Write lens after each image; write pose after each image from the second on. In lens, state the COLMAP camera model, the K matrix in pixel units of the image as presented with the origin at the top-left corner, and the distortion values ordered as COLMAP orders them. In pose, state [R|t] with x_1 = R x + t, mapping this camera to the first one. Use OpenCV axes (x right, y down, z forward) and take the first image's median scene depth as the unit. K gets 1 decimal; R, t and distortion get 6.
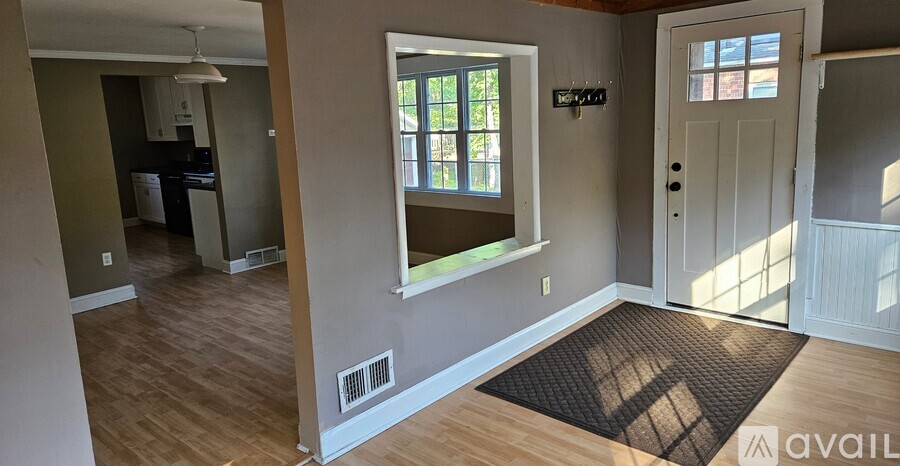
lens RADIAL K [[599.4, 0, 452.6], [0, 599.4, 227.1], [0, 0, 1]] dist [0.006360, 0.000818]
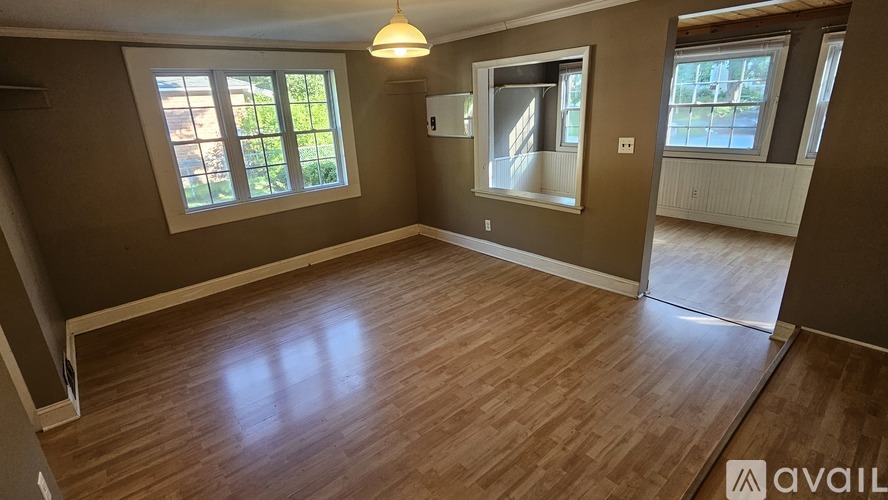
lens RADIAL K [[431.4, 0, 445.9], [0, 431.4, 254.4], [0, 0, 1]] dist [-0.001958, -0.000559]
pose [[0.125615, -0.290980, 0.948447, -0.962577], [0.233523, 0.937829, 0.256794, -0.121668], [-0.964203, 0.189227, 0.185756, 0.858450]]
